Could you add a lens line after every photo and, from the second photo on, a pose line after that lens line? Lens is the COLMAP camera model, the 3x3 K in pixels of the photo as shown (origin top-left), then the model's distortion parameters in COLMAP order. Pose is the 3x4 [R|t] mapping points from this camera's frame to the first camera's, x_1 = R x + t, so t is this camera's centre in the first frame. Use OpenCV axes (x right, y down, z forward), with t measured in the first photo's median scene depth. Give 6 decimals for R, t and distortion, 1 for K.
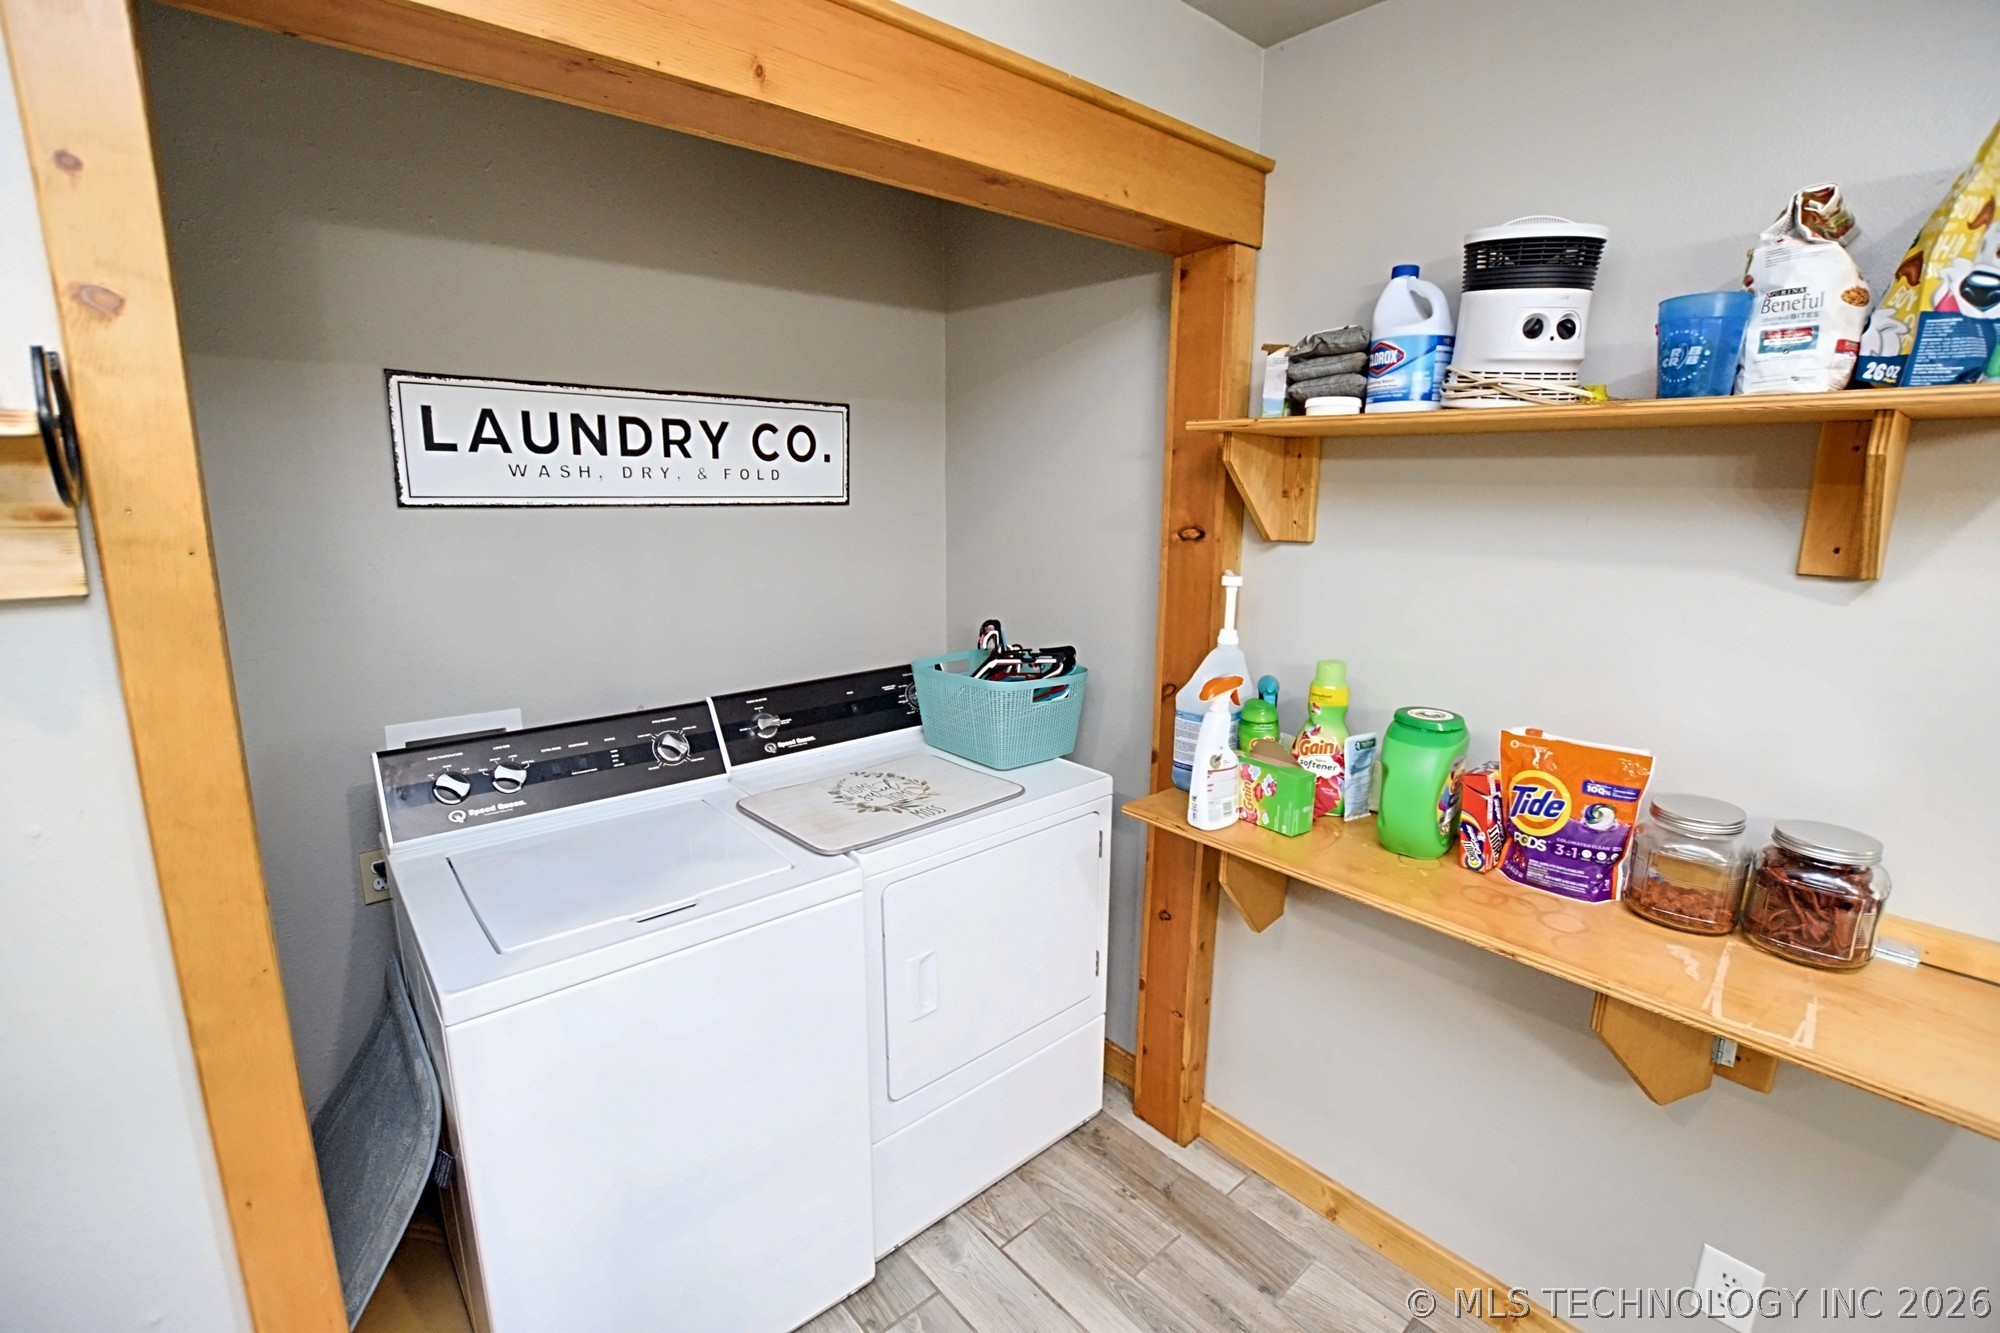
lens RADIAL K [[881.8, 0, 1003.1], [0, 881.8, 663.0], [0, 0, 1]] dist [-0.029433, 0.002021]
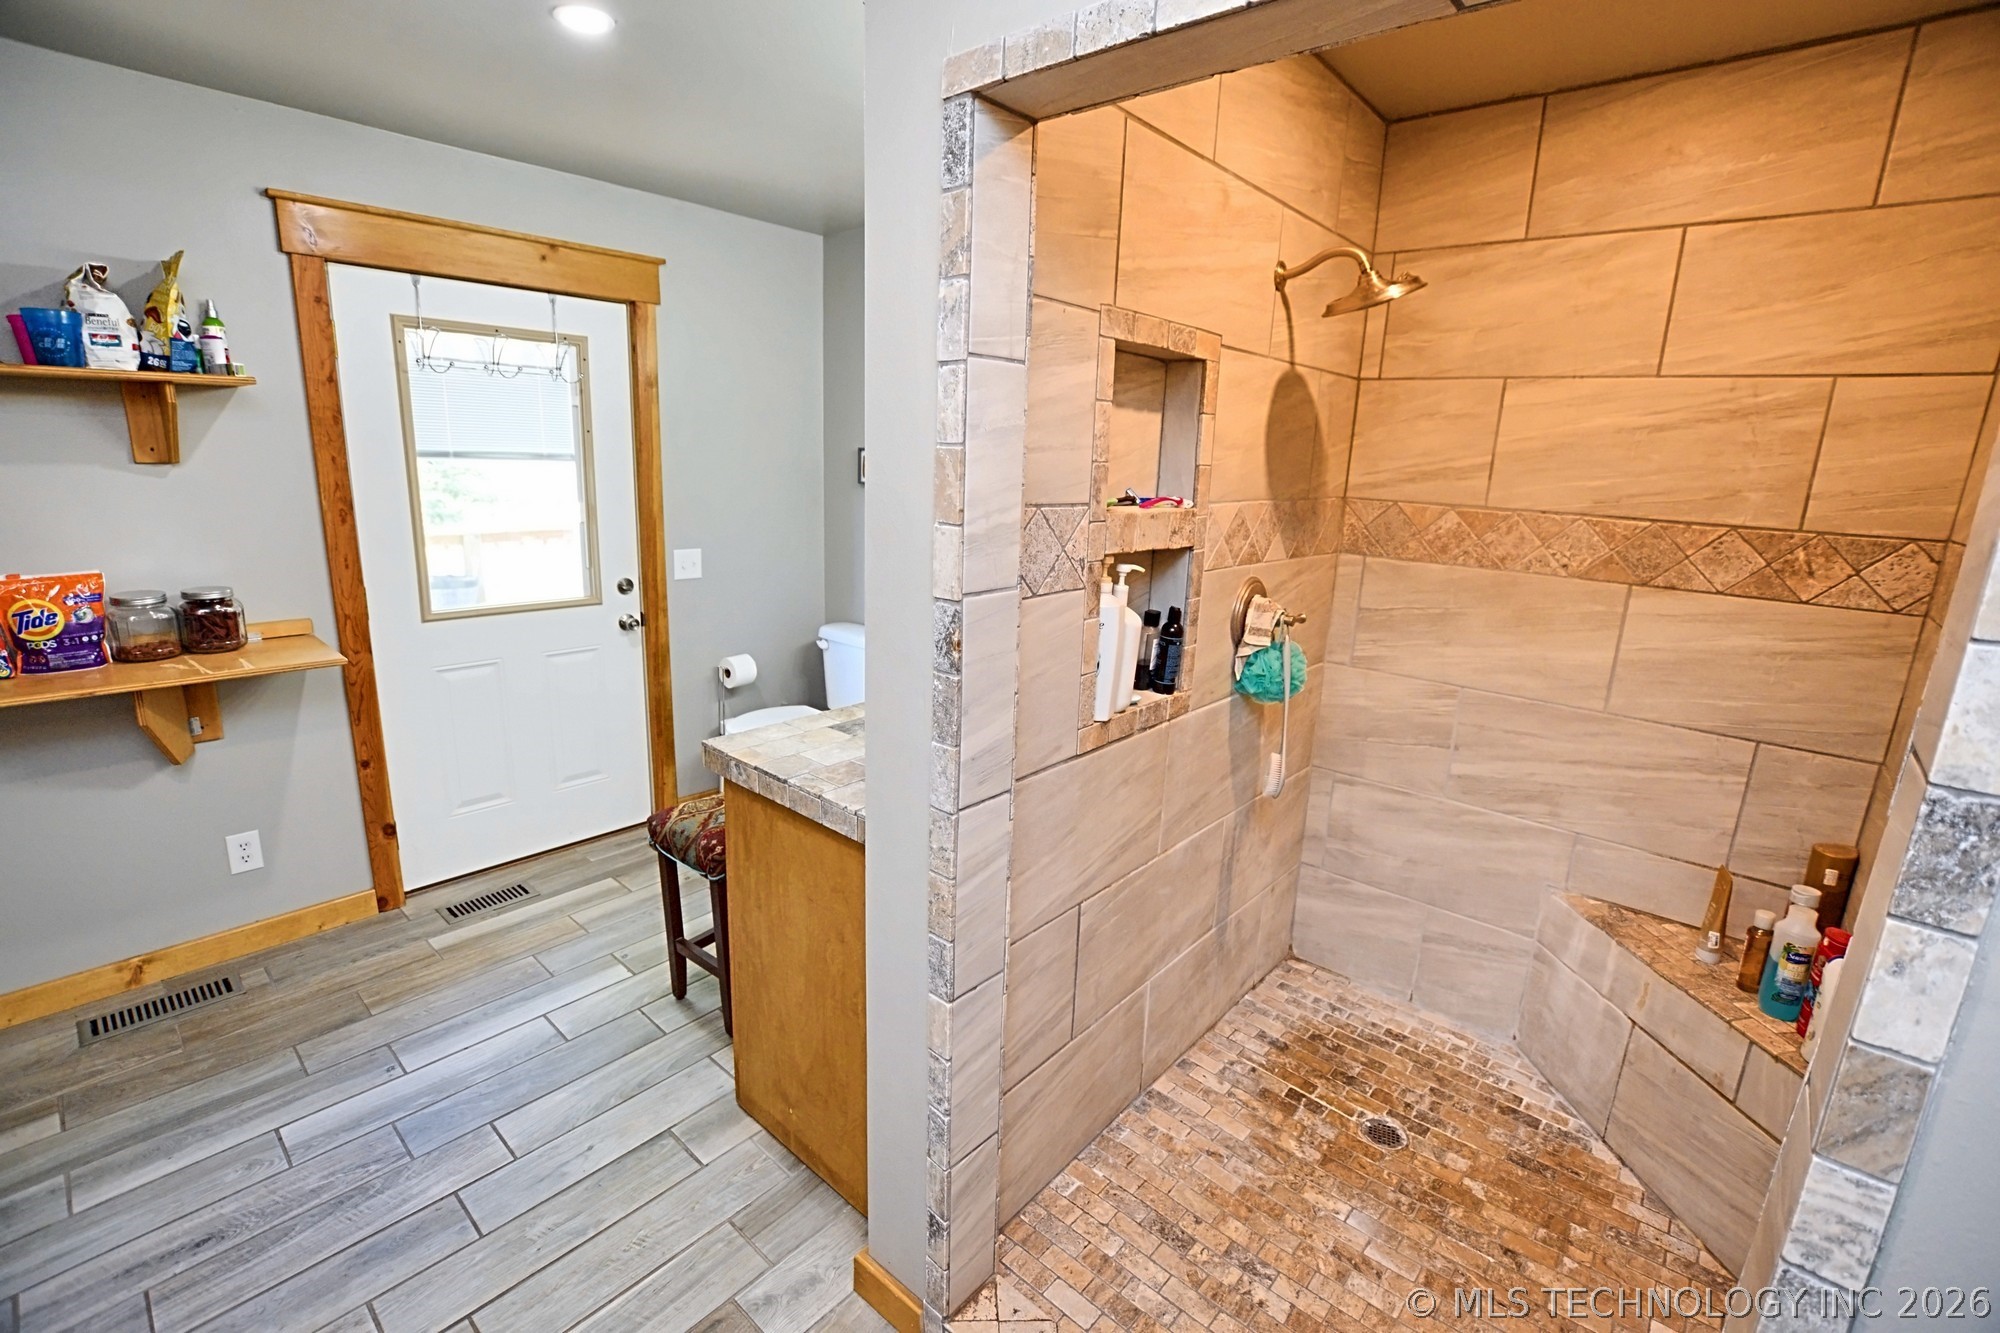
lens RADIAL K [[881.8, 0, 1005.5], [0, 881.8, 661.0], [0, 0, 1]] dist [-0.029433, 0.002021]
pose [[-0.141157, -0.242959, 0.959711, -1.311441], [0.153631, 0.952298, 0.263679, 0.112857], [-0.977994, 0.184661, -0.097097, -0.631169]]
